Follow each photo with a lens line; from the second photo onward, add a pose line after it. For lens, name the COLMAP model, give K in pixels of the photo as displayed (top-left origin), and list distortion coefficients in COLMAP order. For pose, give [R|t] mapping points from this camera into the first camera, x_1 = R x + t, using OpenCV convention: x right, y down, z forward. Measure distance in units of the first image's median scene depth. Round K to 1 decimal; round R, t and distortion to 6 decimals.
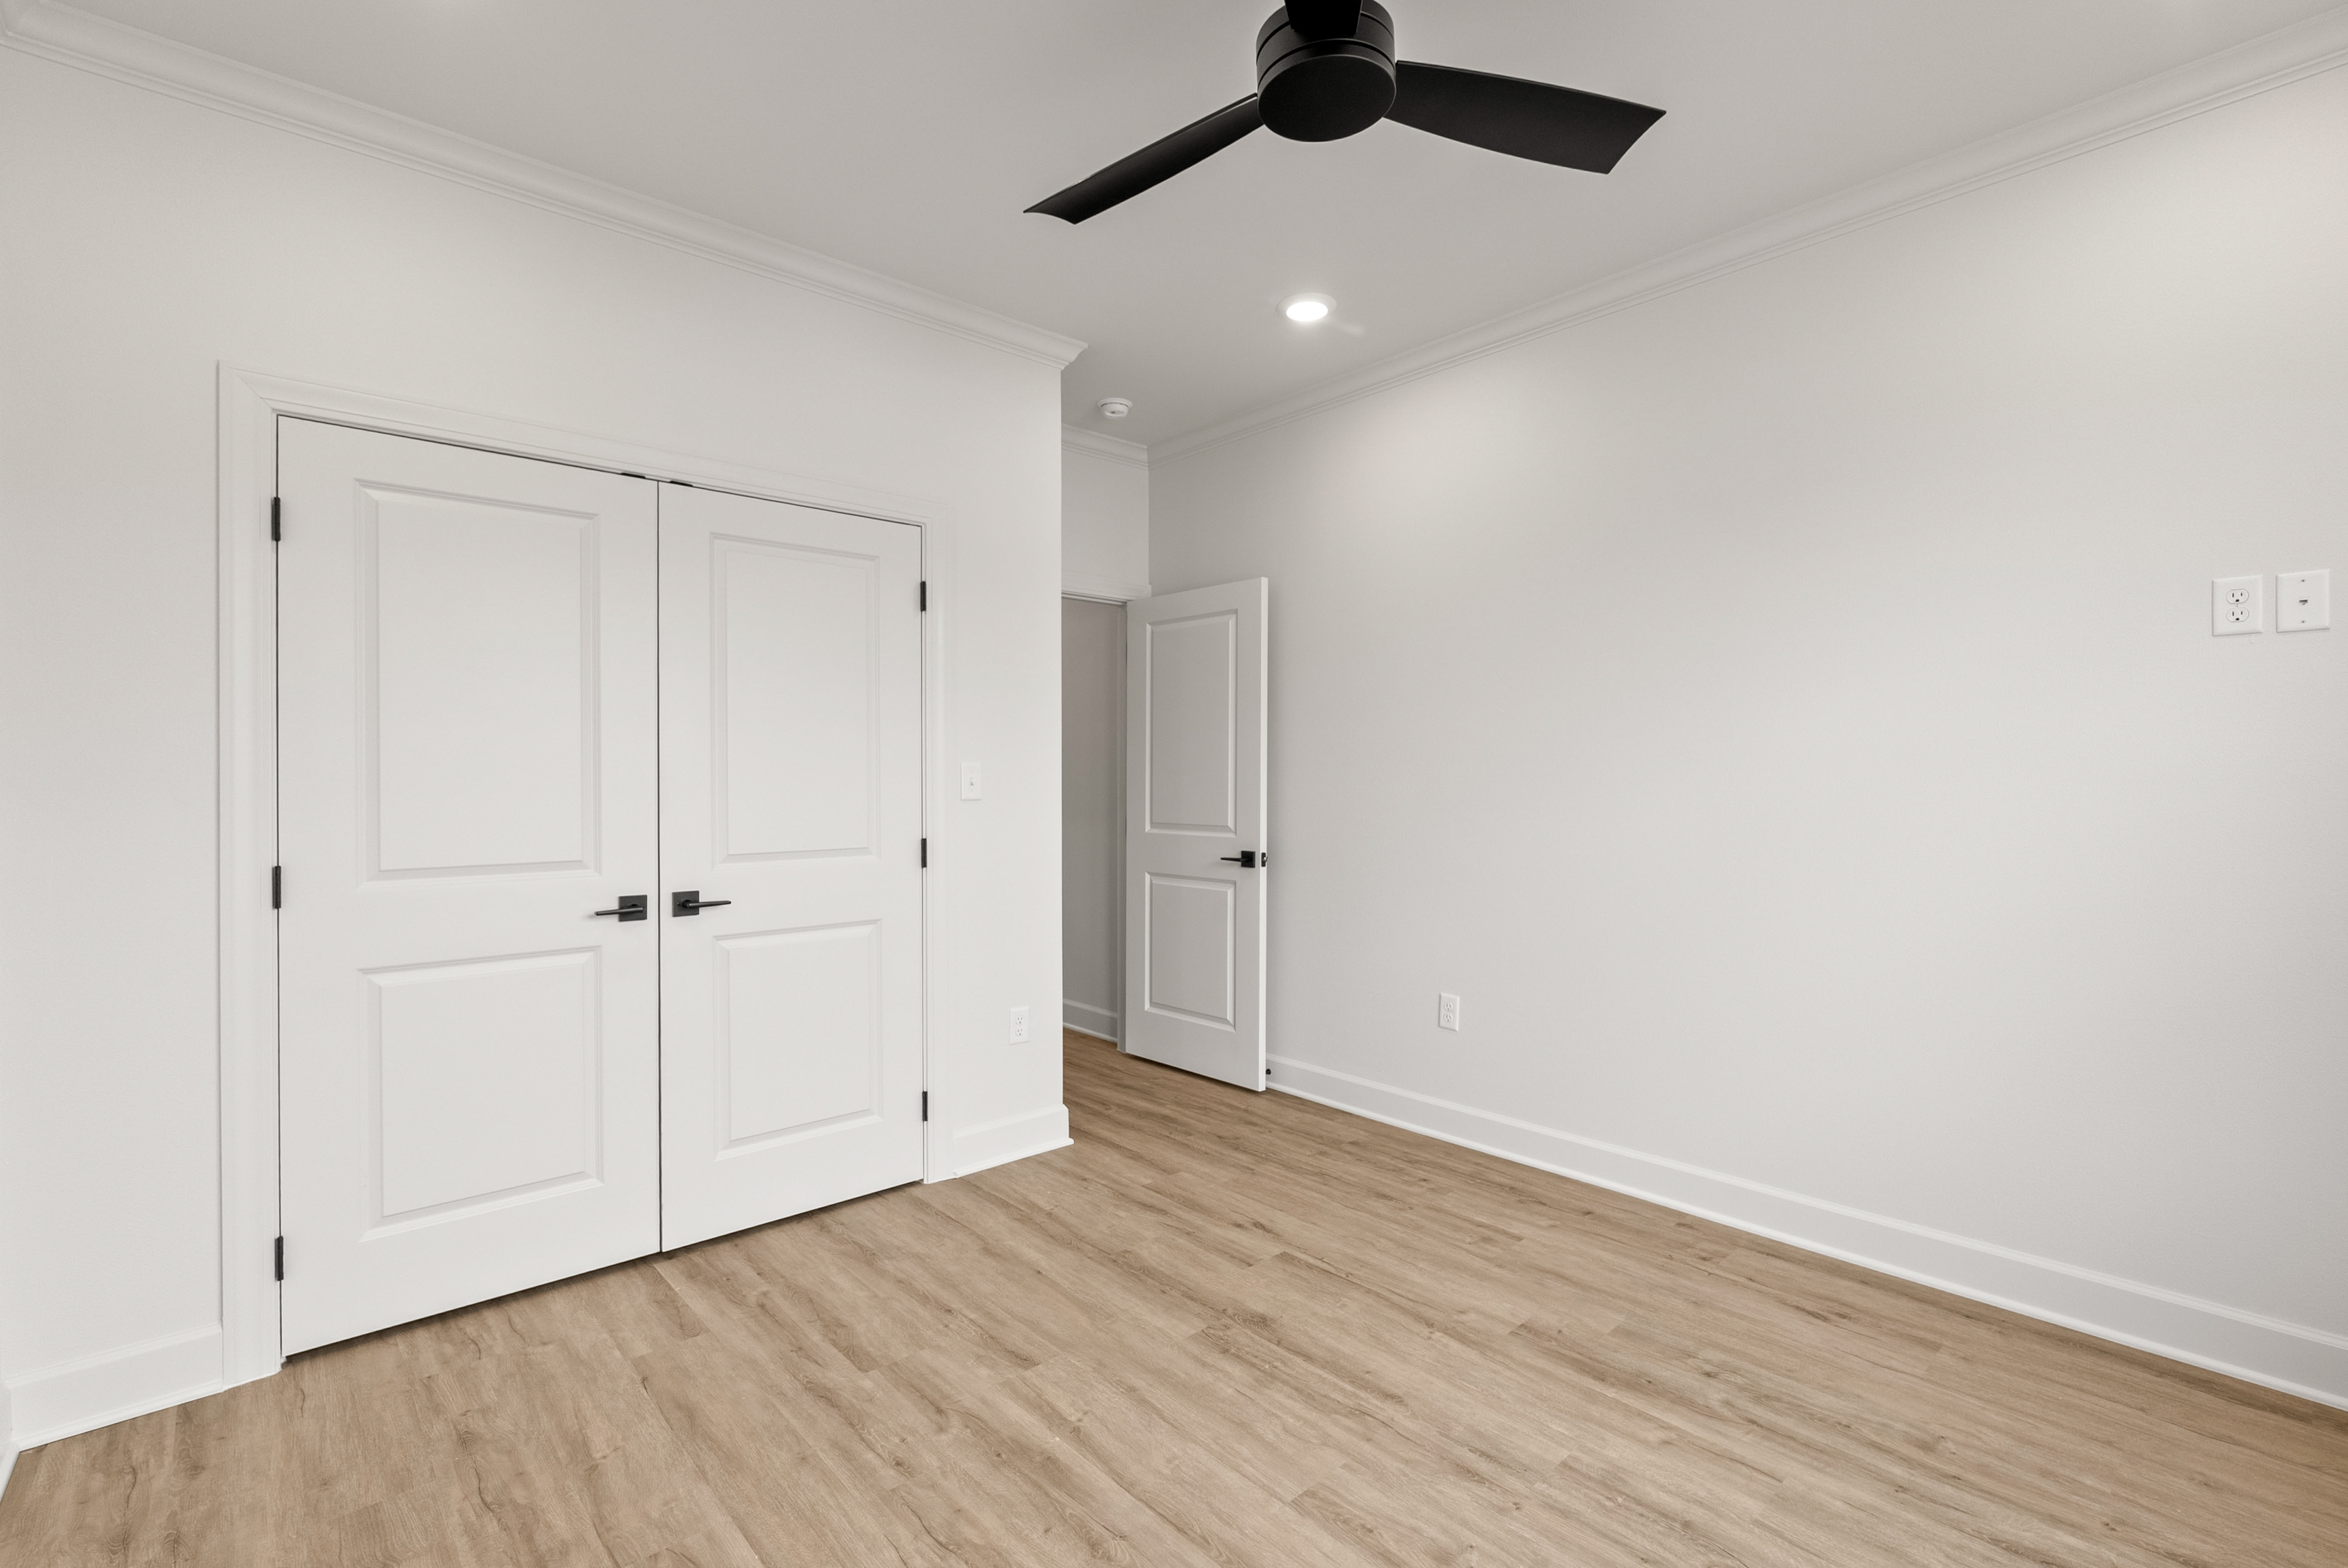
lens RADIAL K [[1045.5, 0, 1177.6], [0, 1045.5, 778.0], [0, 0, 1]] dist [-0.002027, -0.000417]
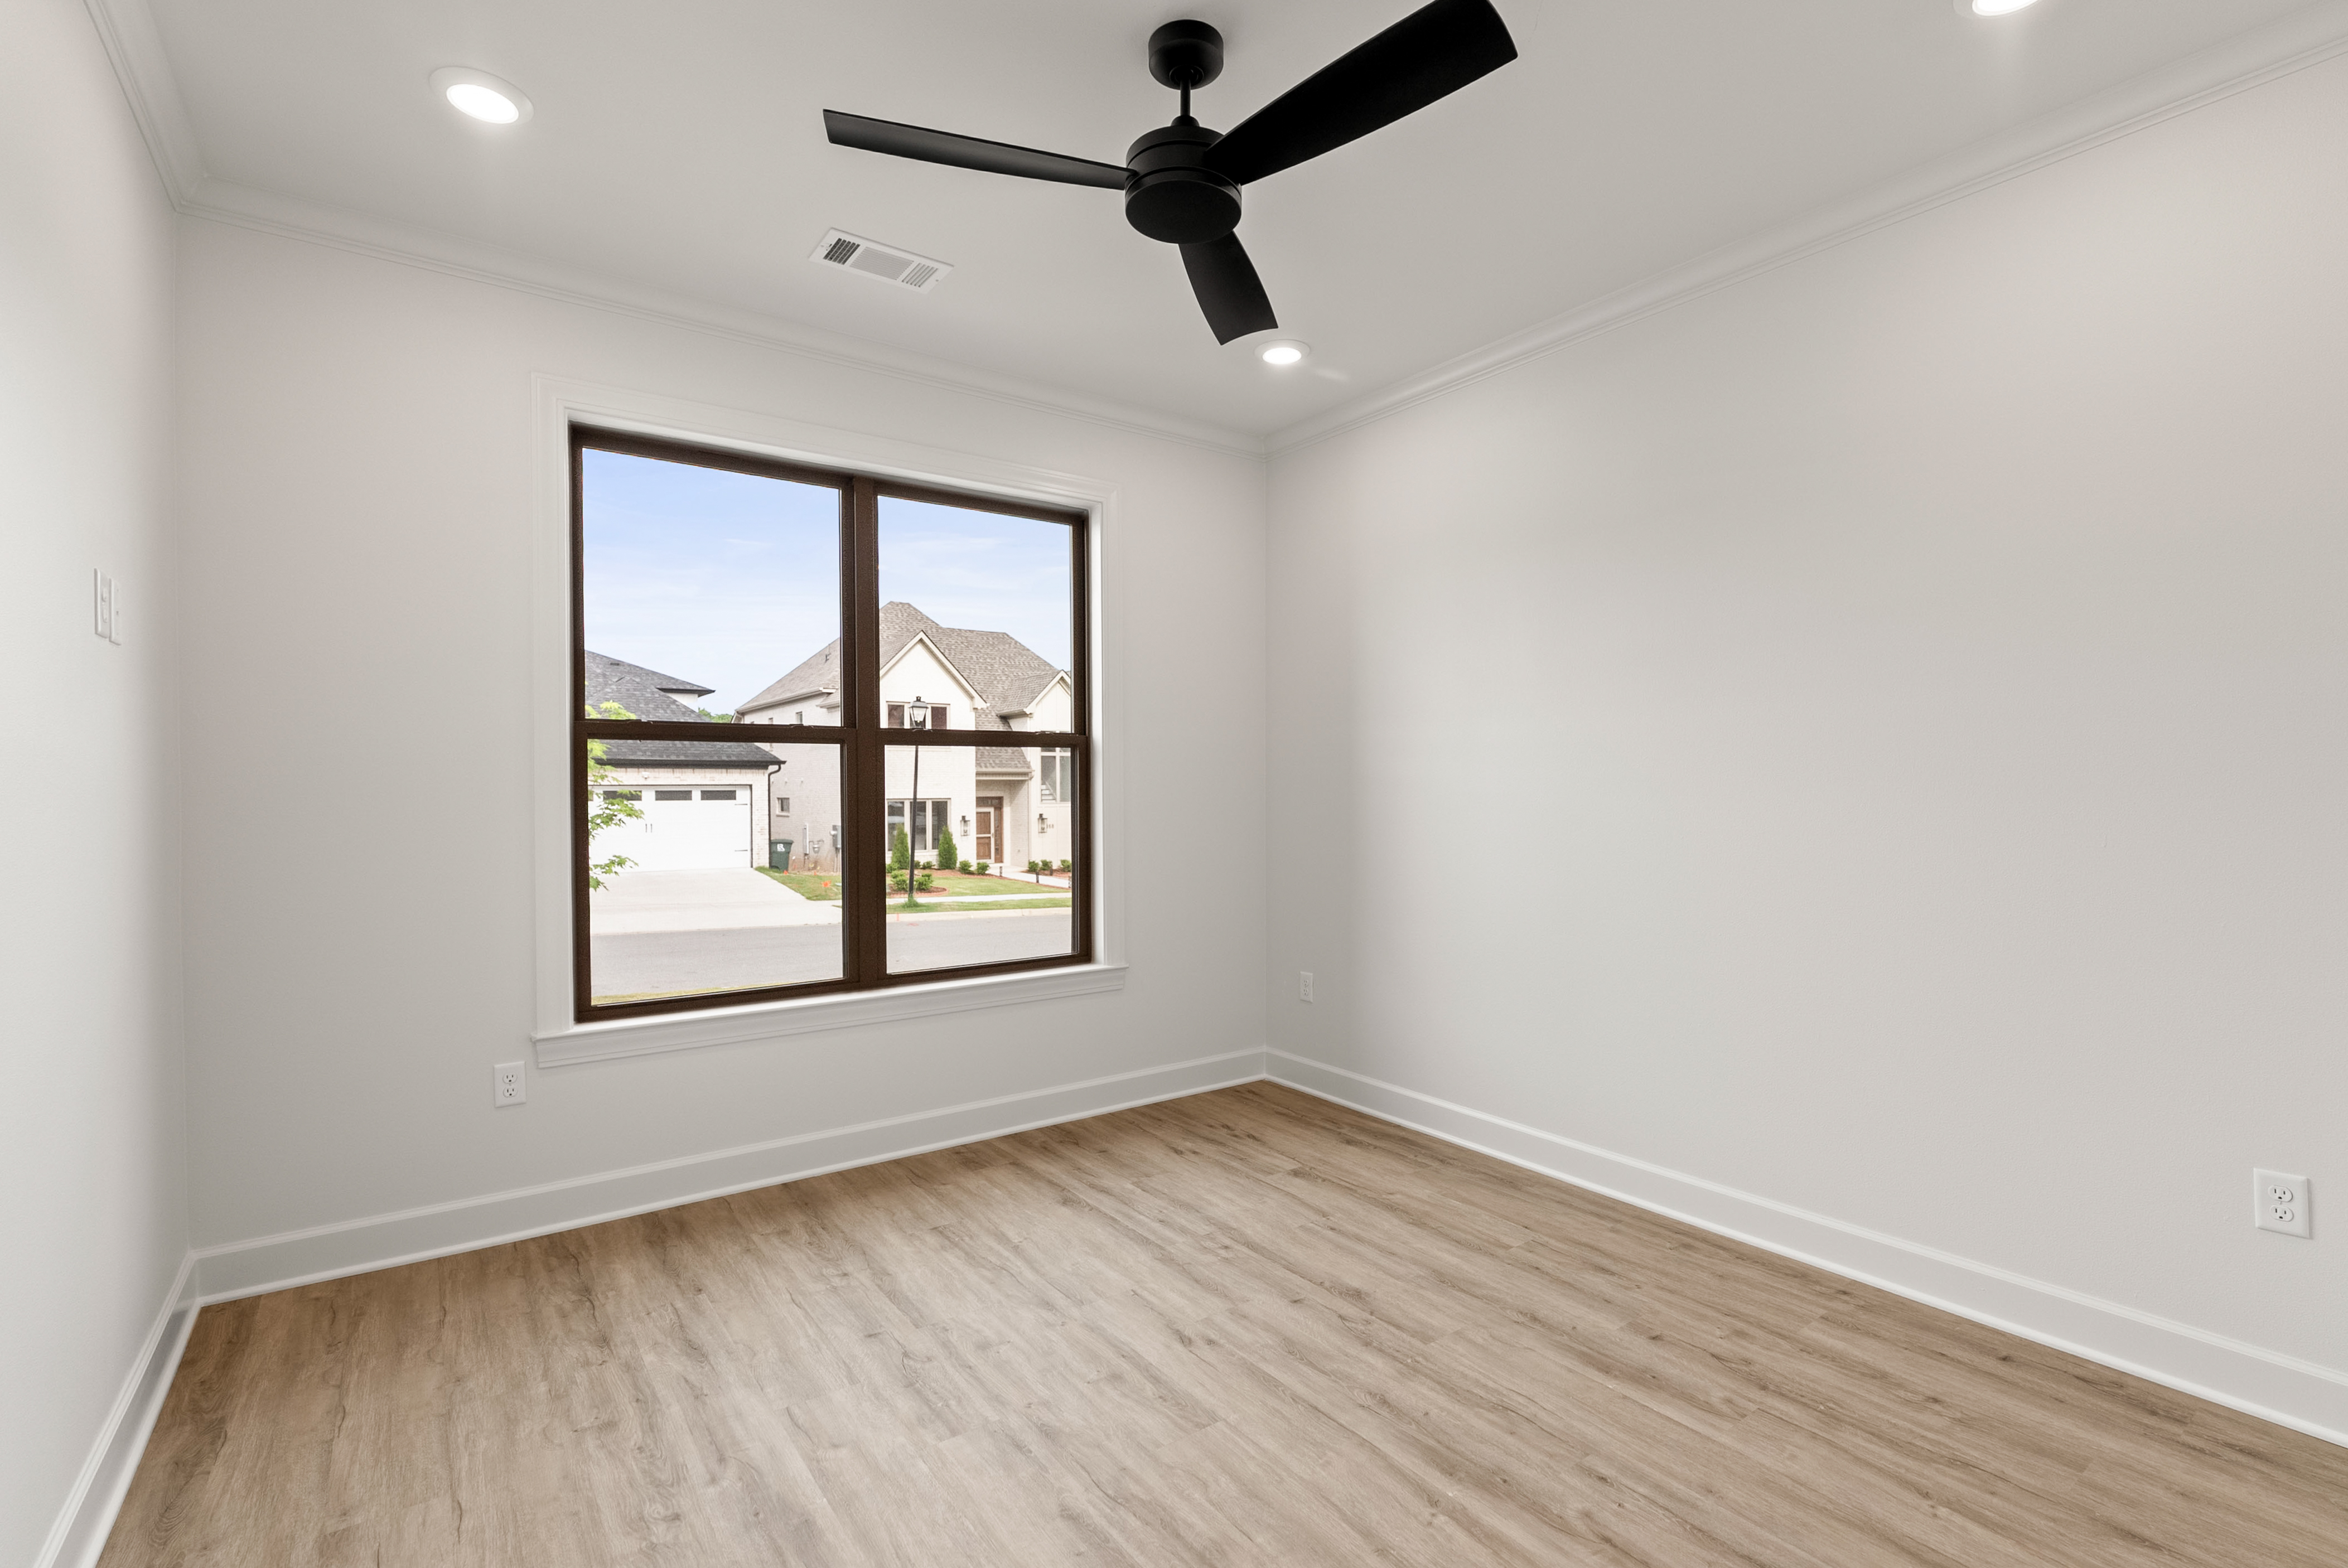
lens RADIAL K [[1045.5, 0, 1177.6], [0, 1045.5, 778.0], [0, 0, 1]] dist [-0.002027, -0.000417]
pose [[-0.994539, 0.006935, 0.104132, 0.027146], [0.006631, 0.999973, -0.003264, -0.009227], [-0.104152, -0.002556, -0.994558, 2.012232]]
